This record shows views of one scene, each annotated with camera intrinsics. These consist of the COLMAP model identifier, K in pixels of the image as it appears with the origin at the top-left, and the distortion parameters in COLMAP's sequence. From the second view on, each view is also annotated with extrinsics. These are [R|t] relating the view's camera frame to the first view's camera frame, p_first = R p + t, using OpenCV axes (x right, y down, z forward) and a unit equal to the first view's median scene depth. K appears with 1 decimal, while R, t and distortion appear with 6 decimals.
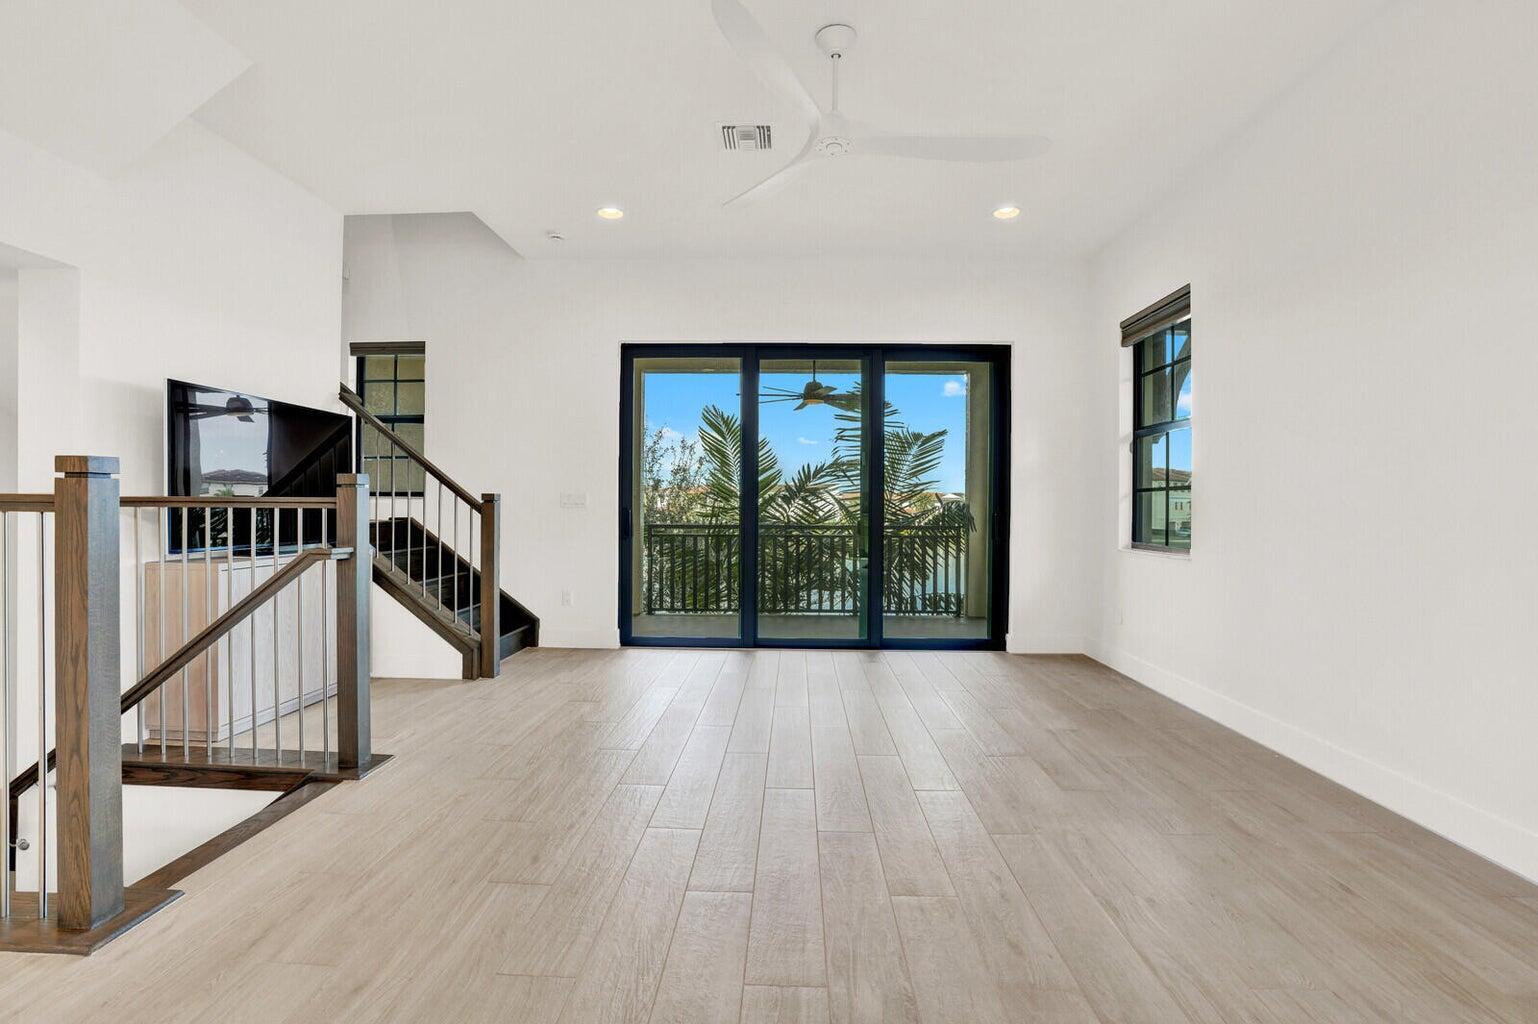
lens RADIAL K [[719.9, 0, 765.3], [0, 719.9, 511.4], [0, 0, 1]] dist [-0.066241, 0.022468]
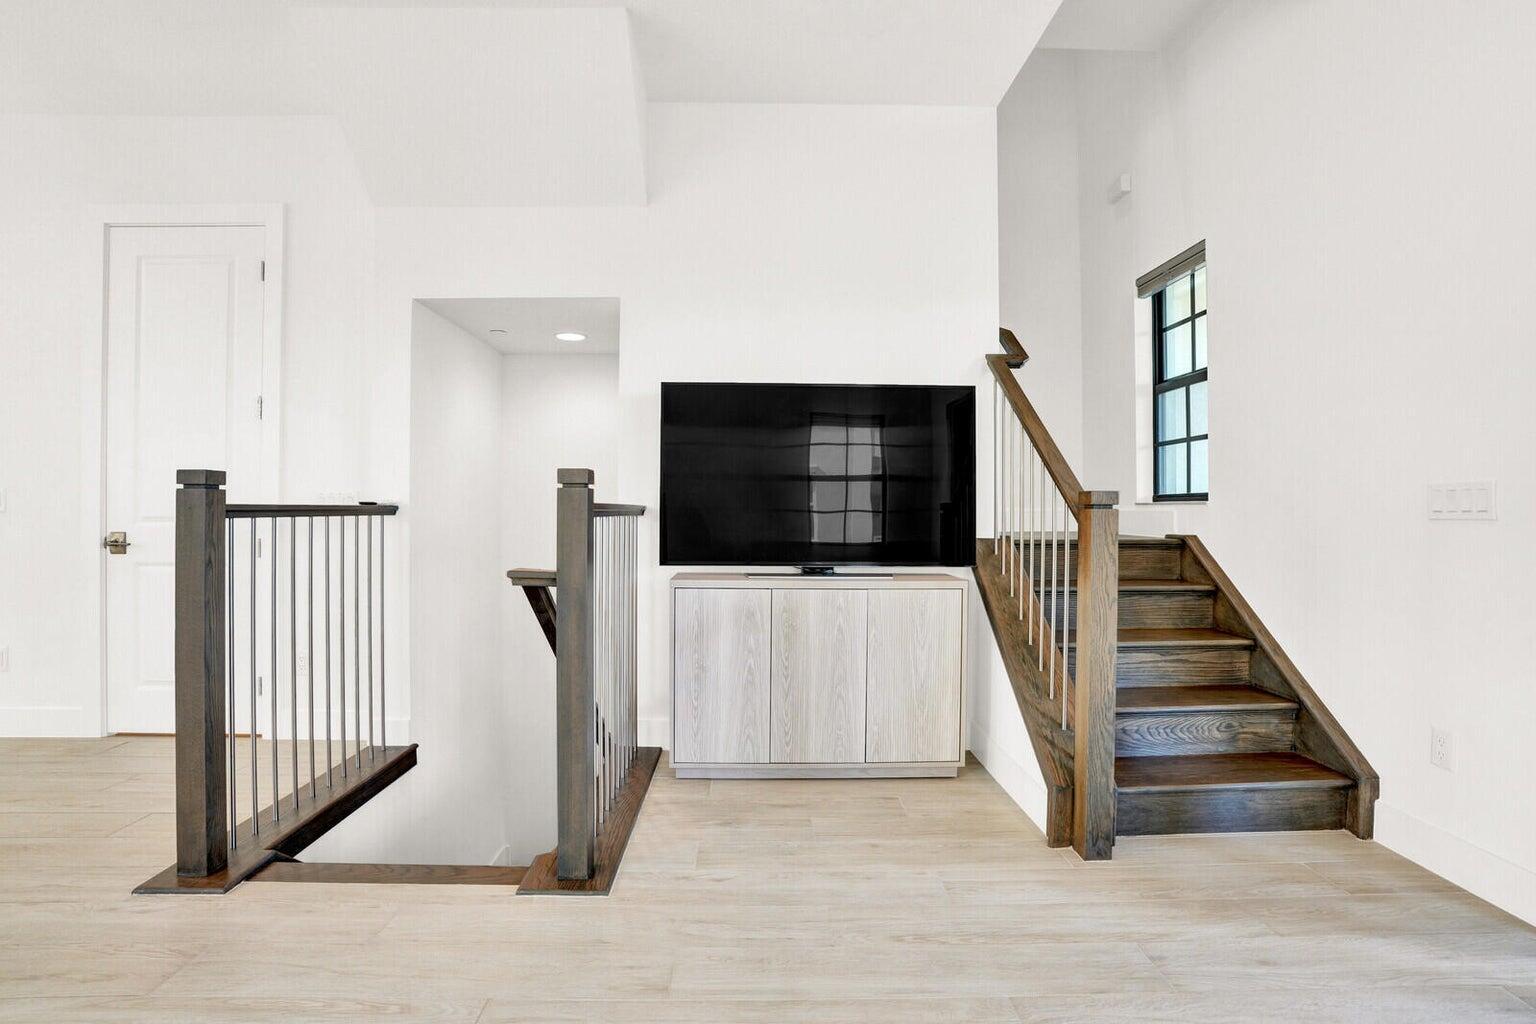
lens RADIAL K [[718.9, 0, 764.3], [0, 718.9, 511.4], [0, 0, 1]] dist [-0.066241, 0.022468]
pose [[0.063148, -0.001849, -0.998002, 0.150671], [-0.011978, 0.999925, -0.002610, -0.010461], [0.997932, 0.012119, 0.063121, 1.173858]]
